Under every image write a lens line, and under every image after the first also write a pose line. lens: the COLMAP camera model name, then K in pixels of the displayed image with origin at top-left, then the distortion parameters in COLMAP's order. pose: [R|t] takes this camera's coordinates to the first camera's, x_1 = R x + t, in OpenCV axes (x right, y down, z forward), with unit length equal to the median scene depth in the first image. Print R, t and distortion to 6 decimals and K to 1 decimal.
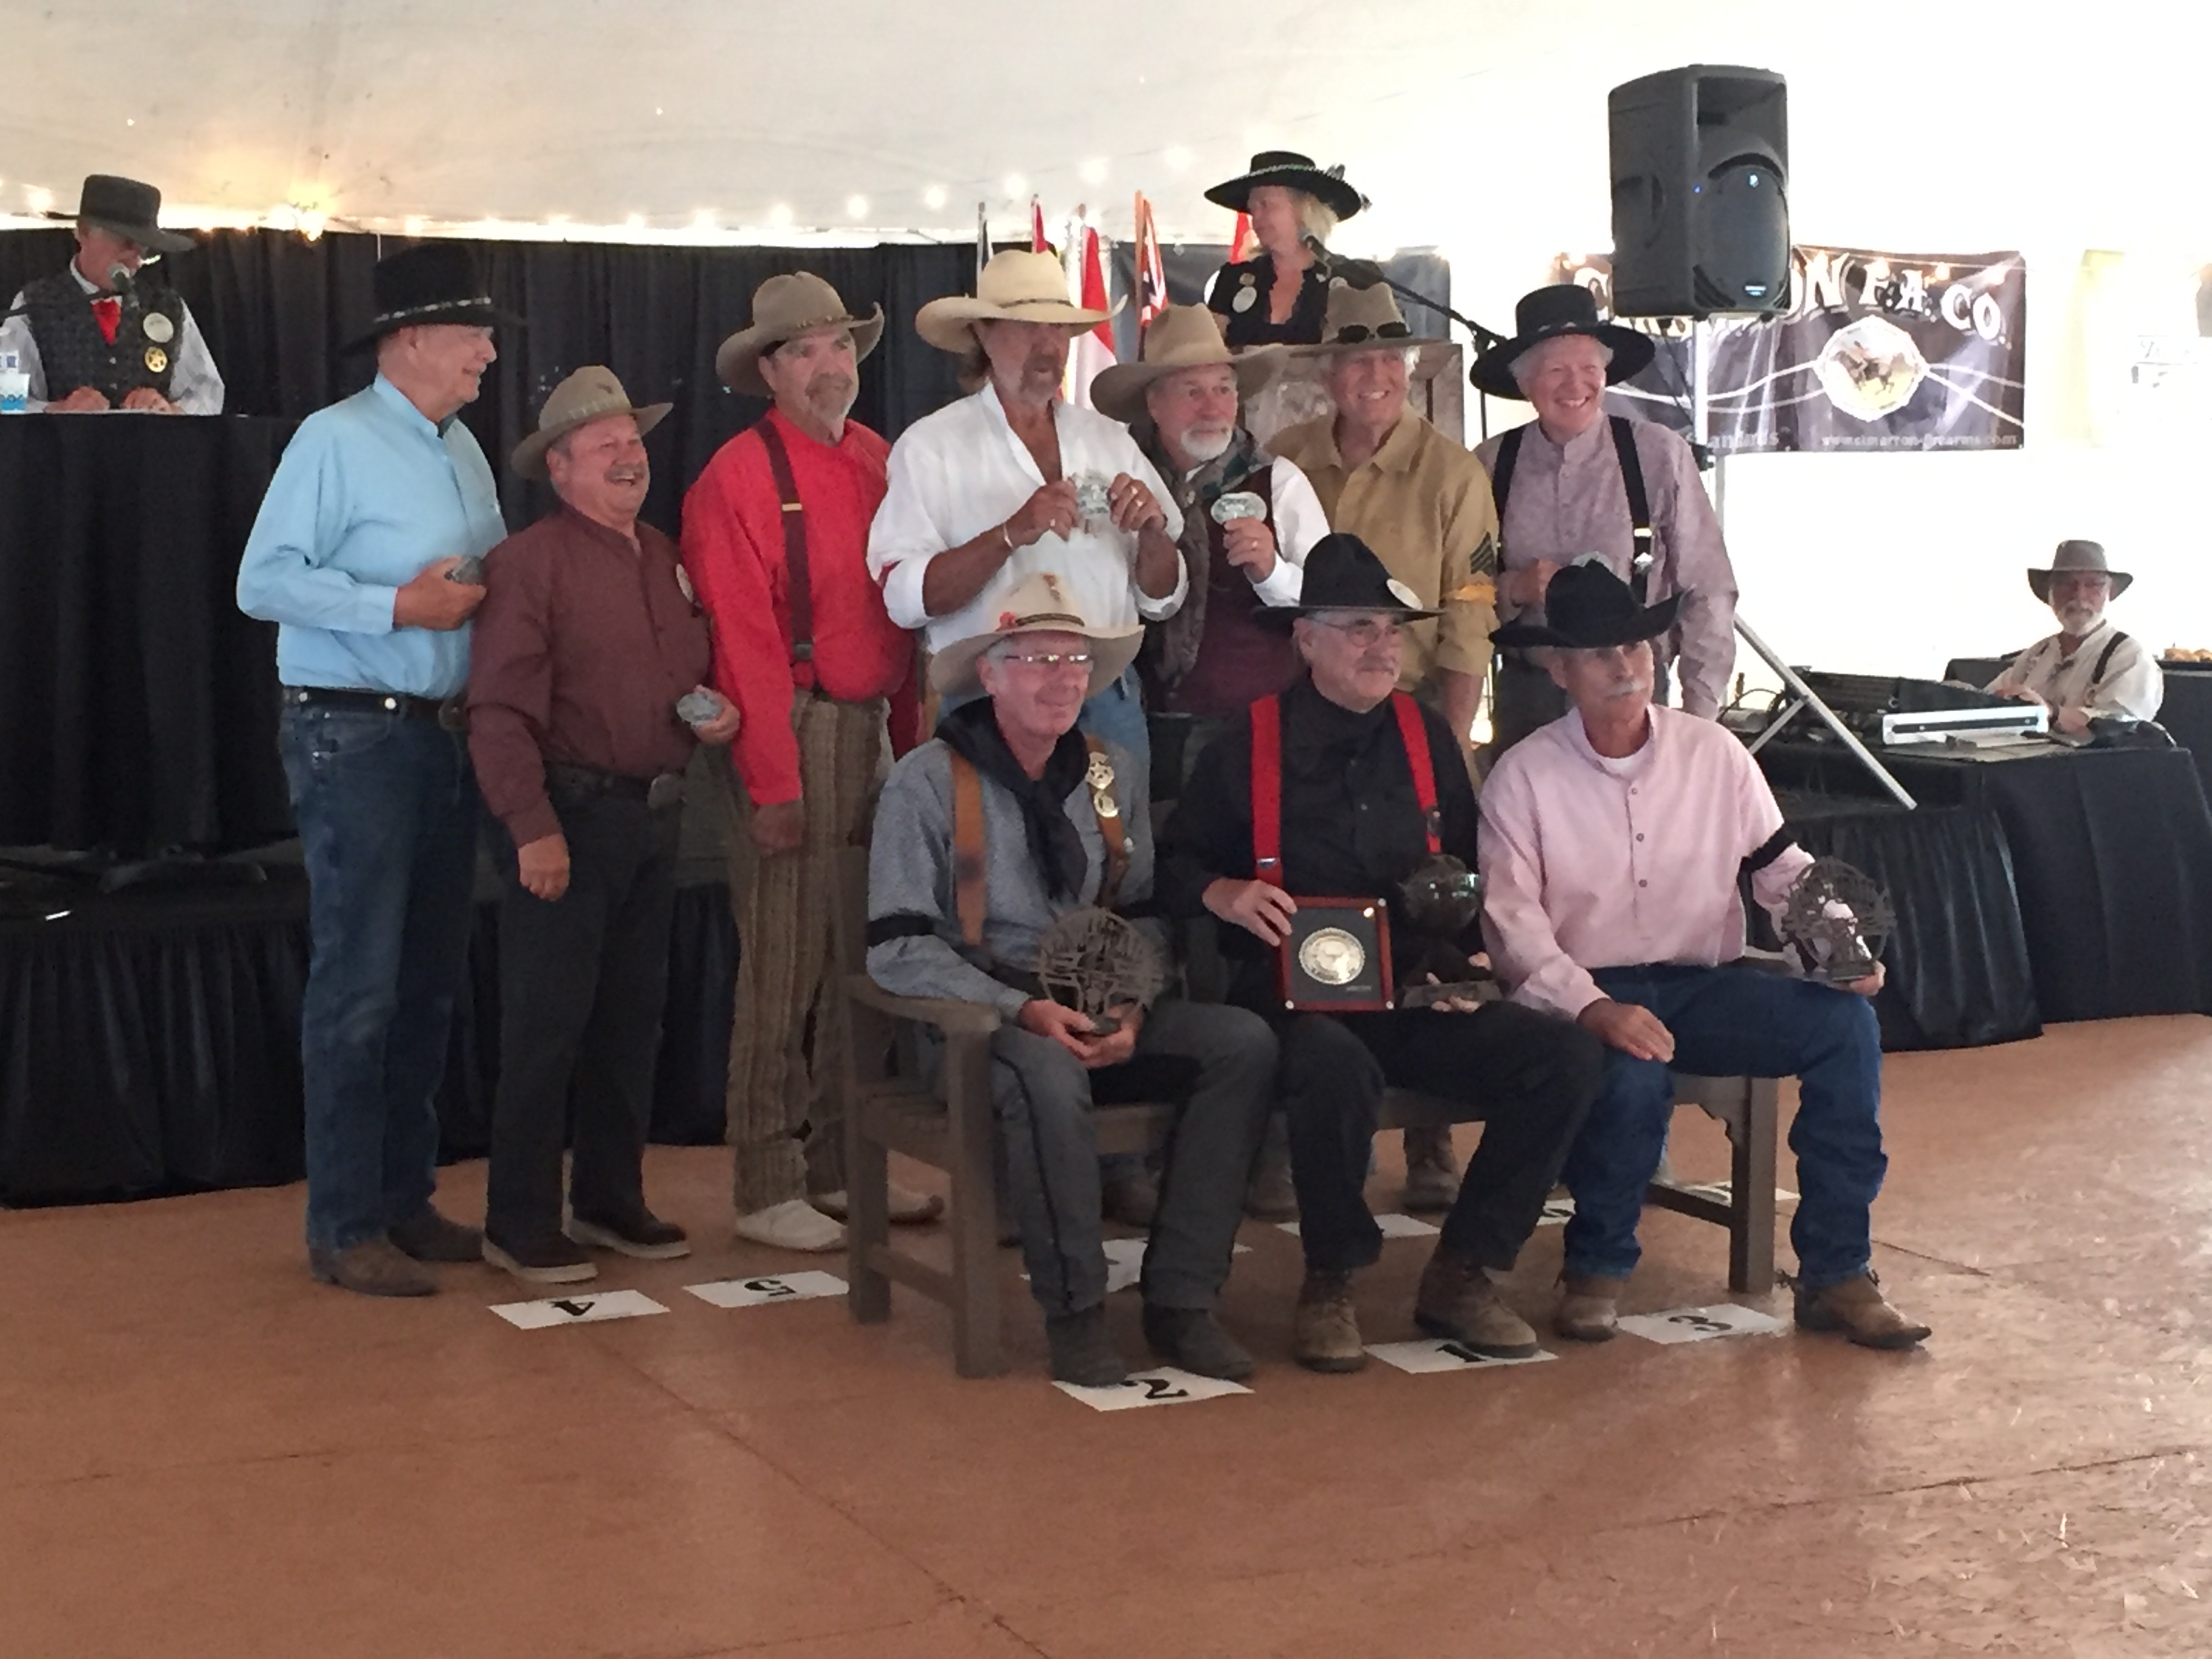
lens RADIAL K [[3856.3, 0, 1106.0], [0, 3856.3, 829.5], [0, 0, 1]] dist [0.023187, 0.221101]
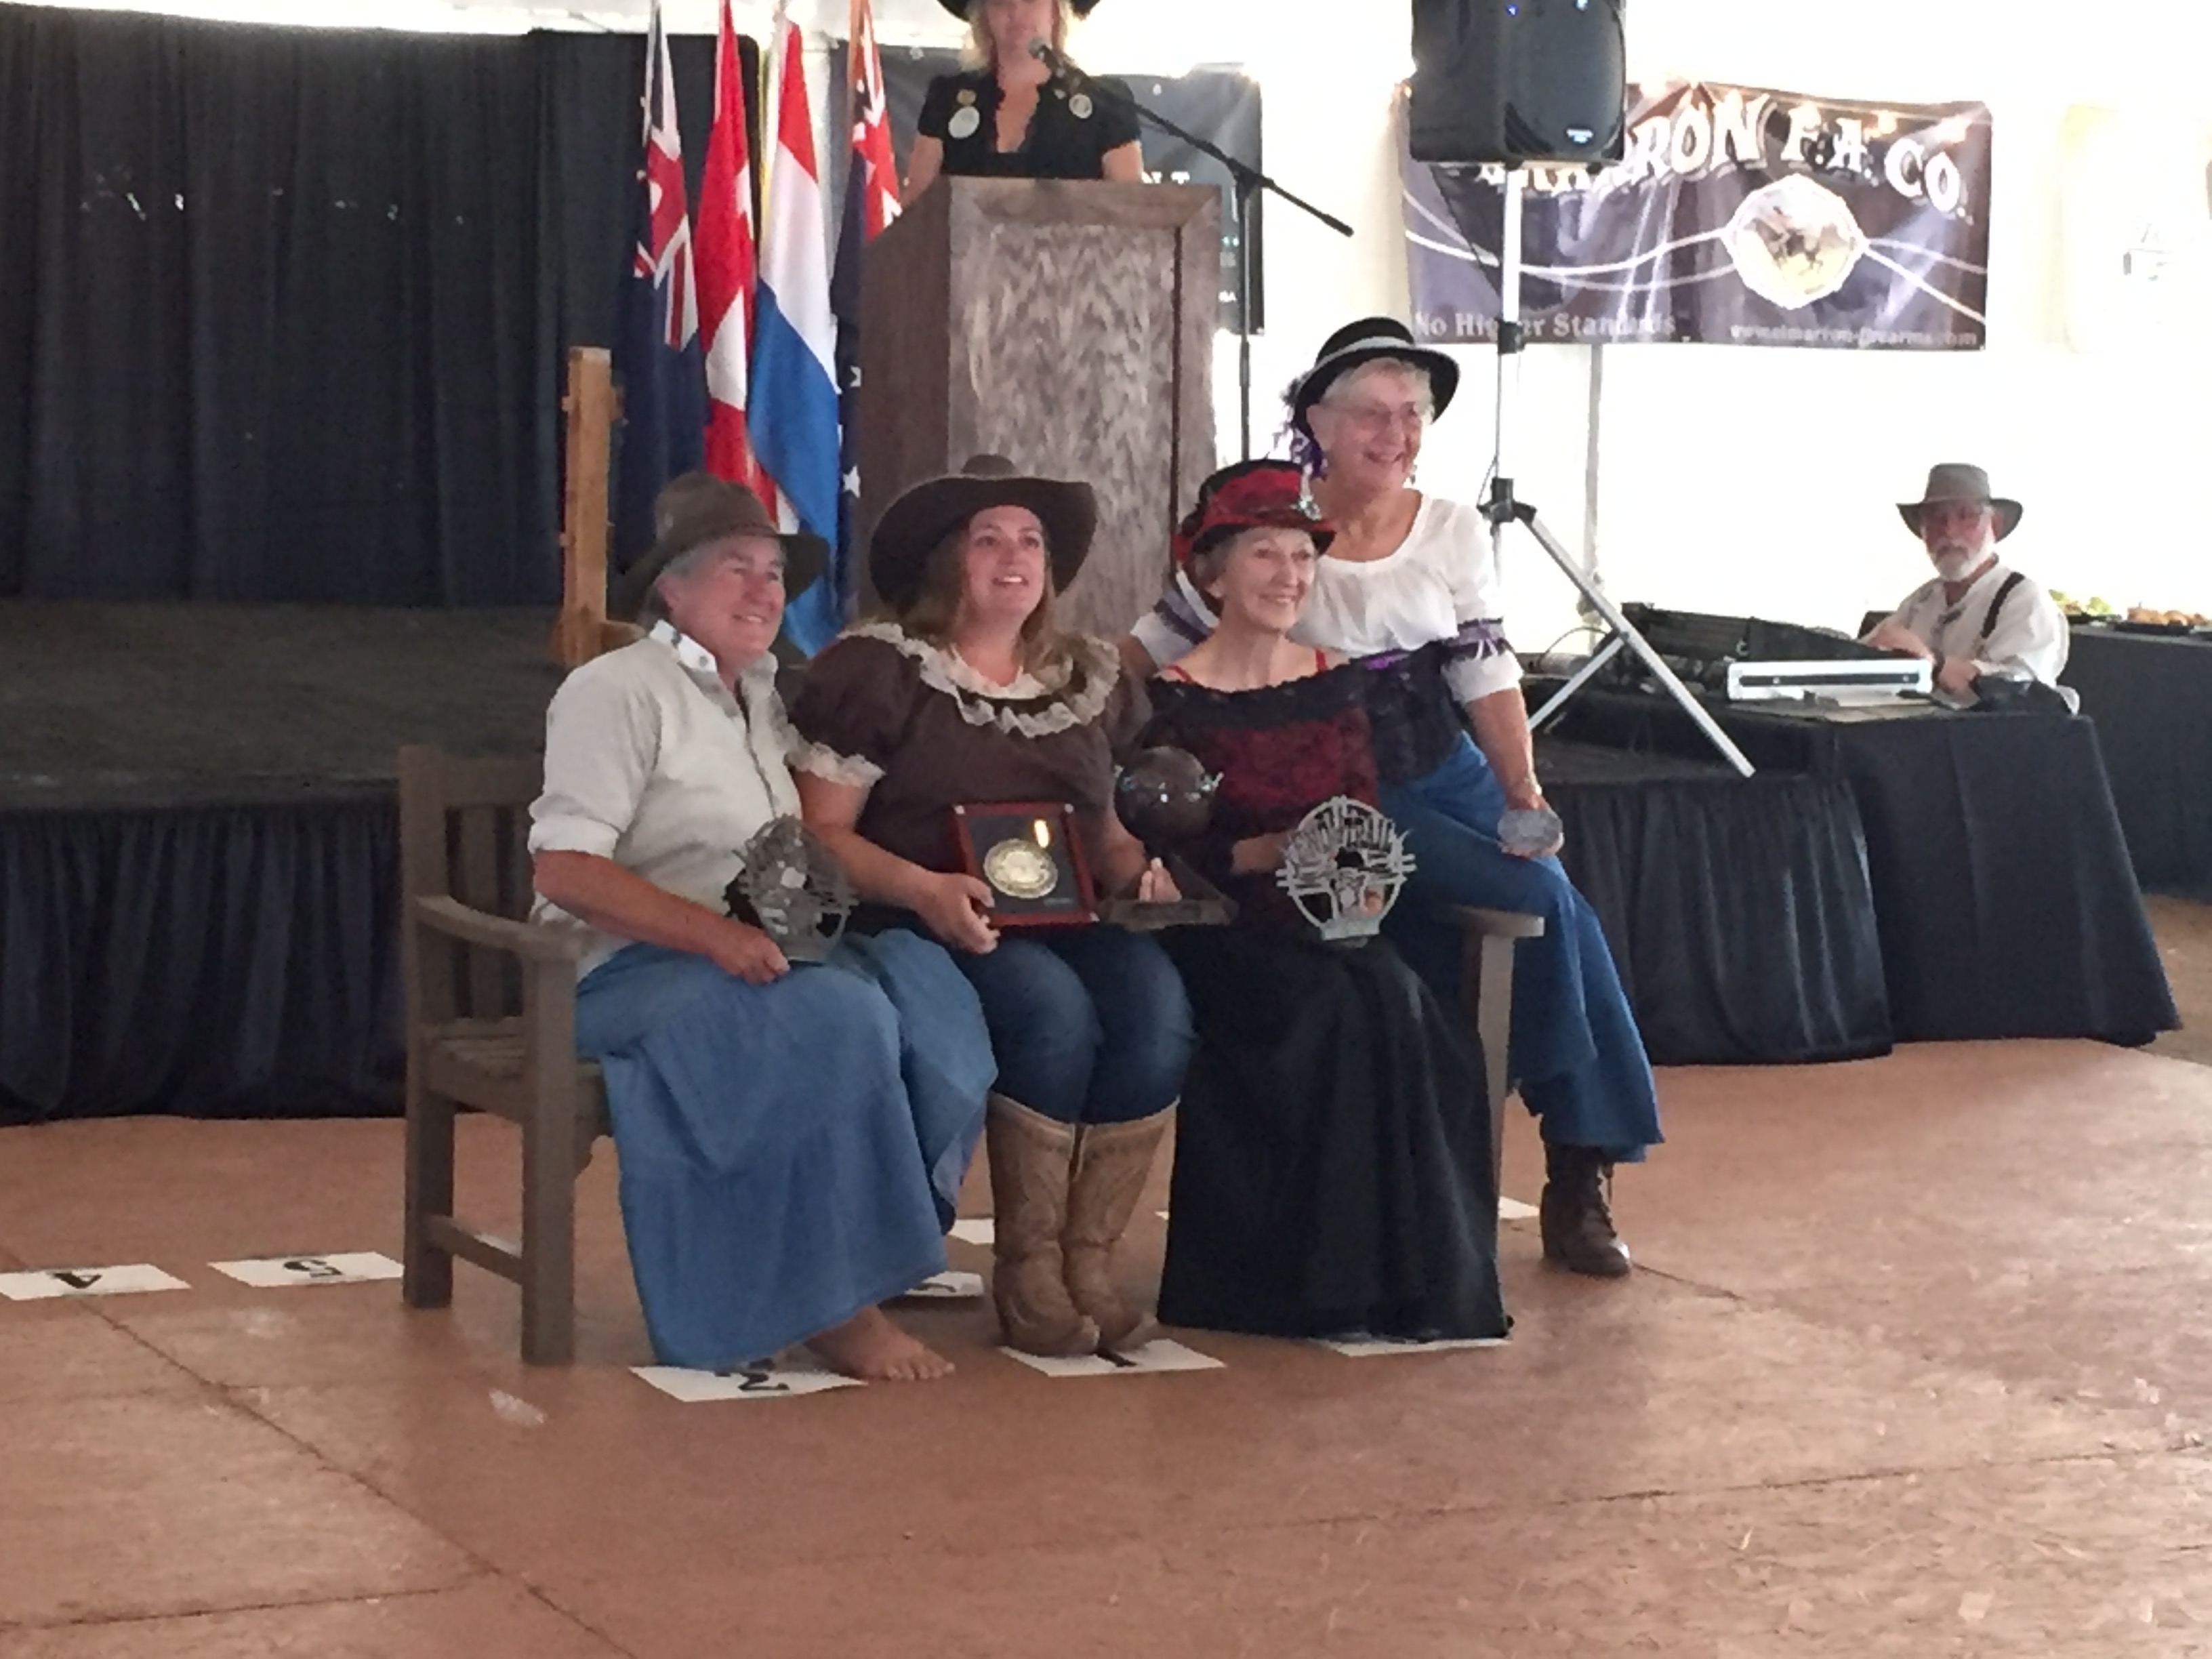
lens RADIAL K [[5238.5, 0, 1109.9], [0, 5238.5, 890.9], [0, 0, 1]] dist [-0.024144, 0.570364]
pose [[0.998191, 0.035262, 0.048688, 0.018281], [-0.035772, 0.999314, 0.009628, 0.012238], [-0.048315, -0.011352, 0.998768, -0.097533]]
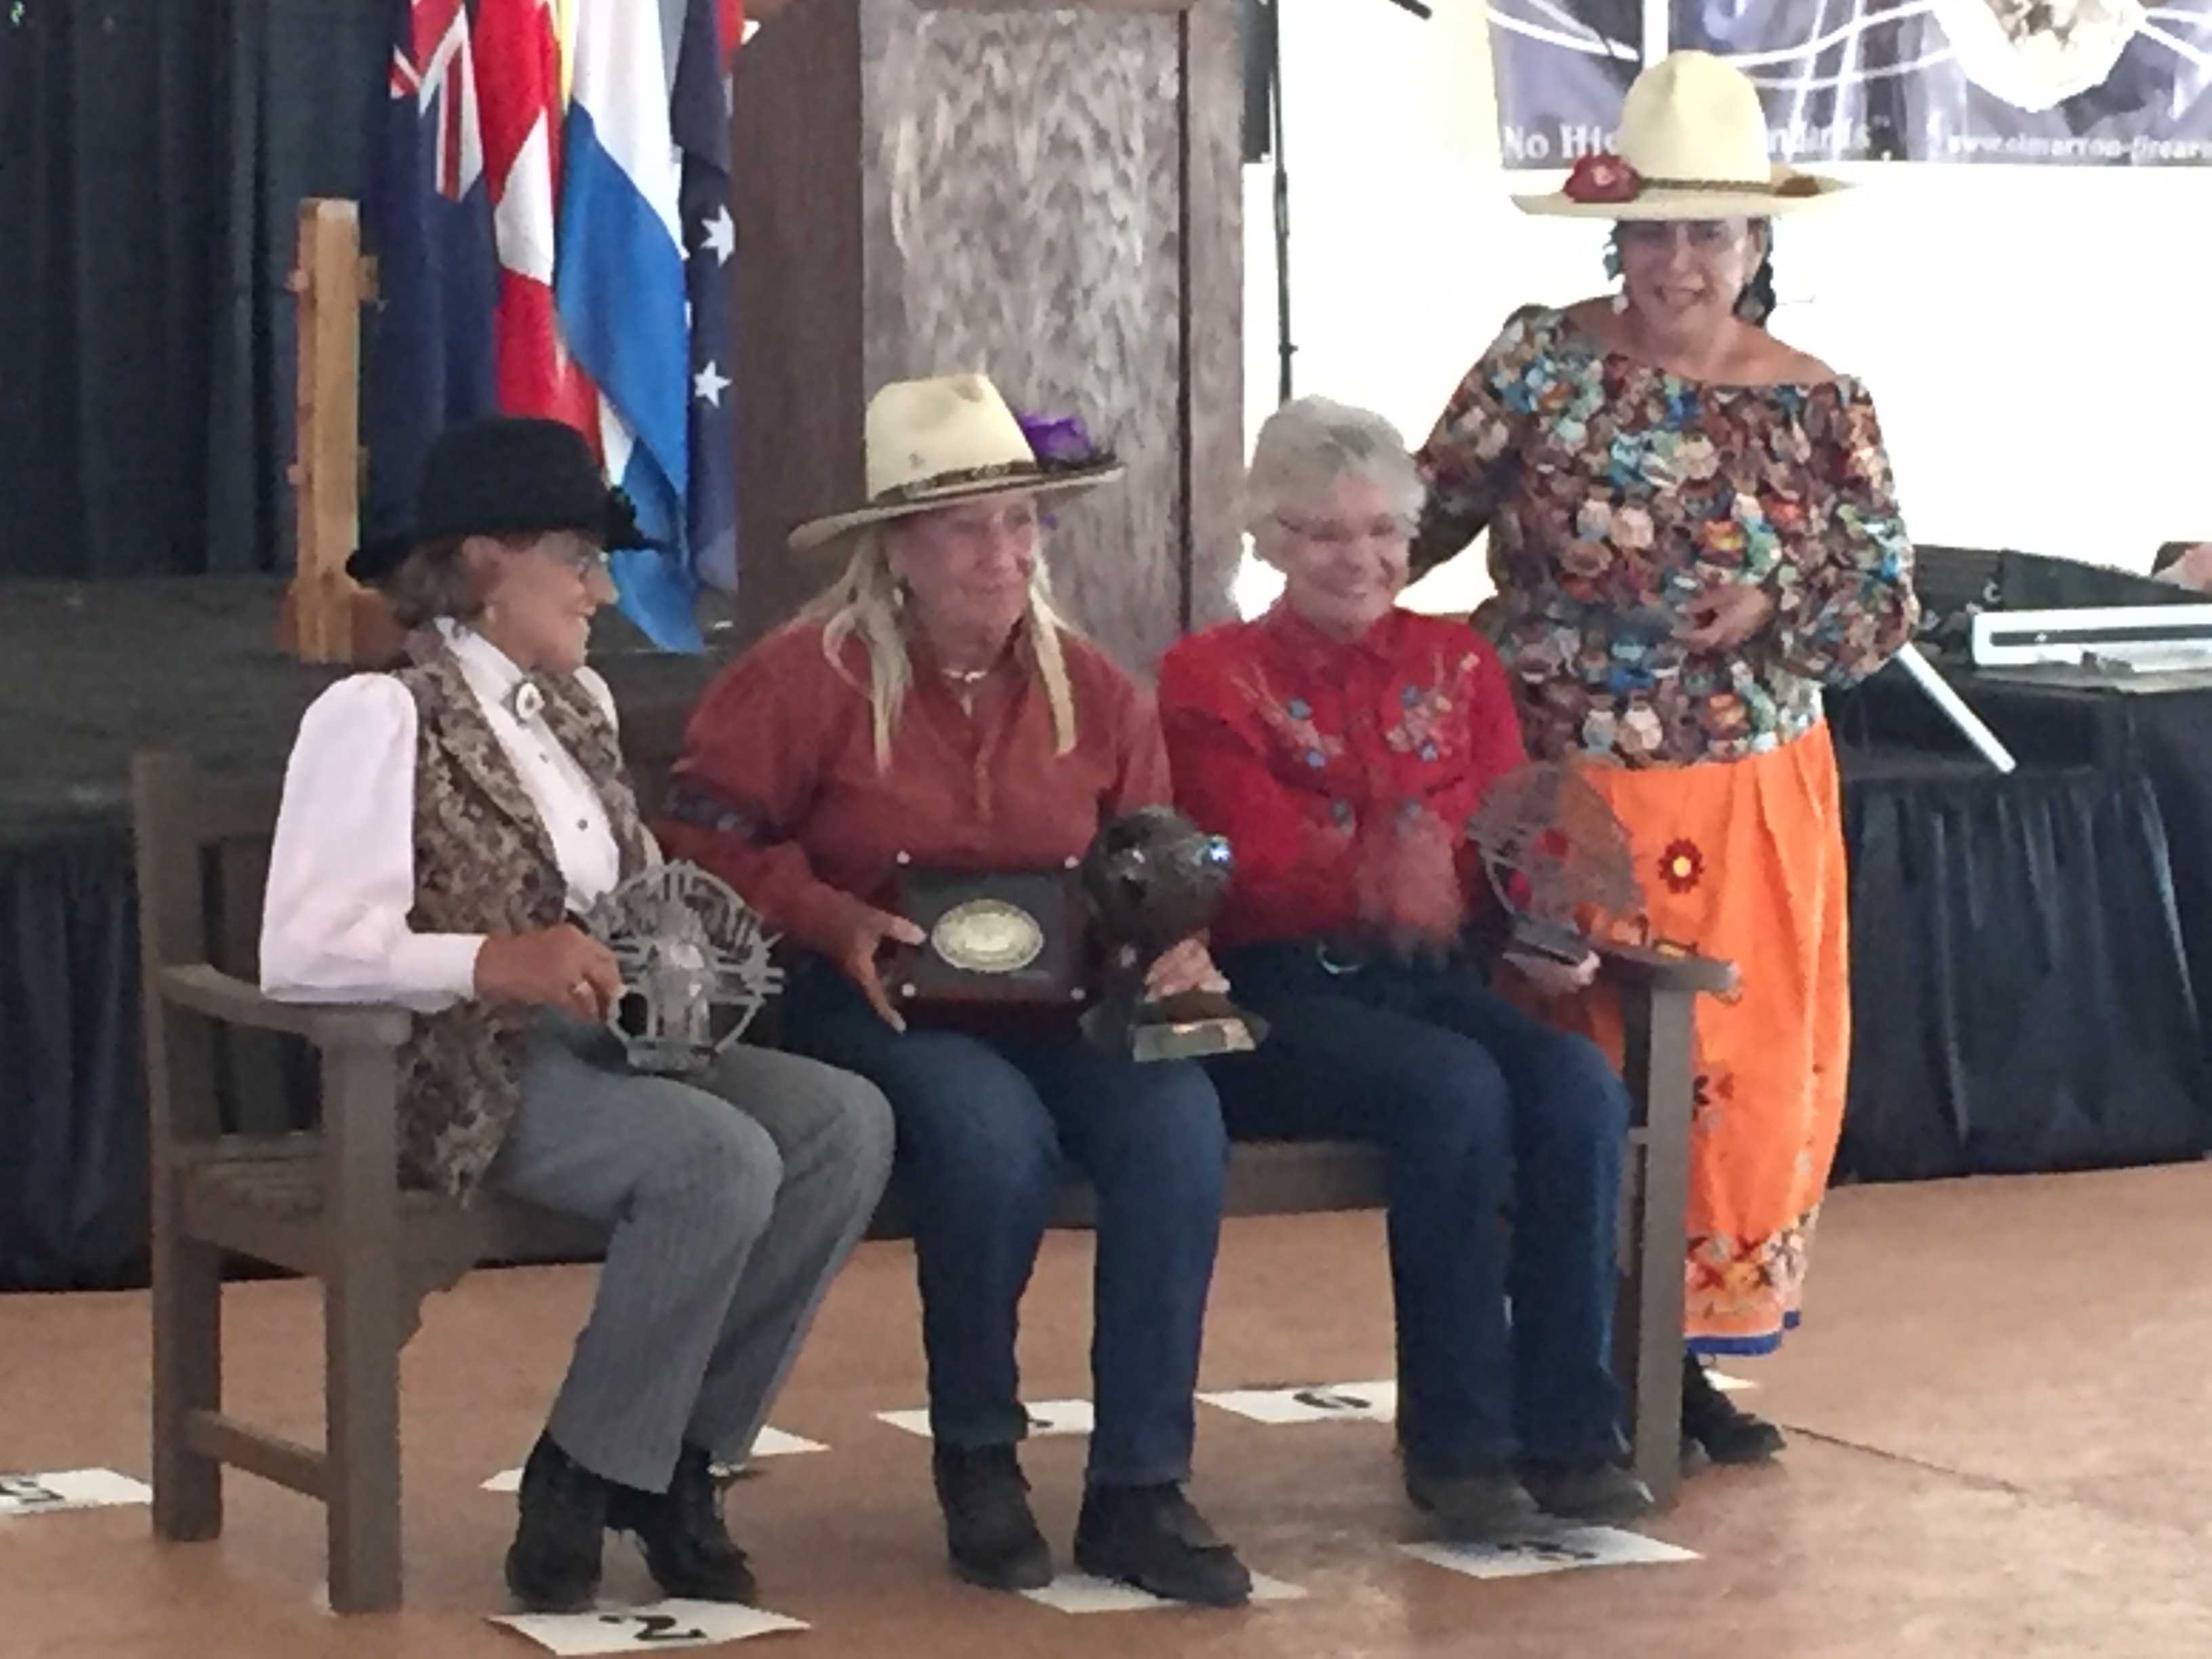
lens RADIAL K [[7803.1, 0, 1104.4], [0, 7803.1, 721.0], [0, 0, 1]] dist [0.067671, -4.644899]
pose [[0.998213, 0.016460, 0.057443, 0.006146], [-0.014994, 0.999553, -0.025866, 0.017819], [-0.057843, 0.024958, 0.998014, -0.145216]]
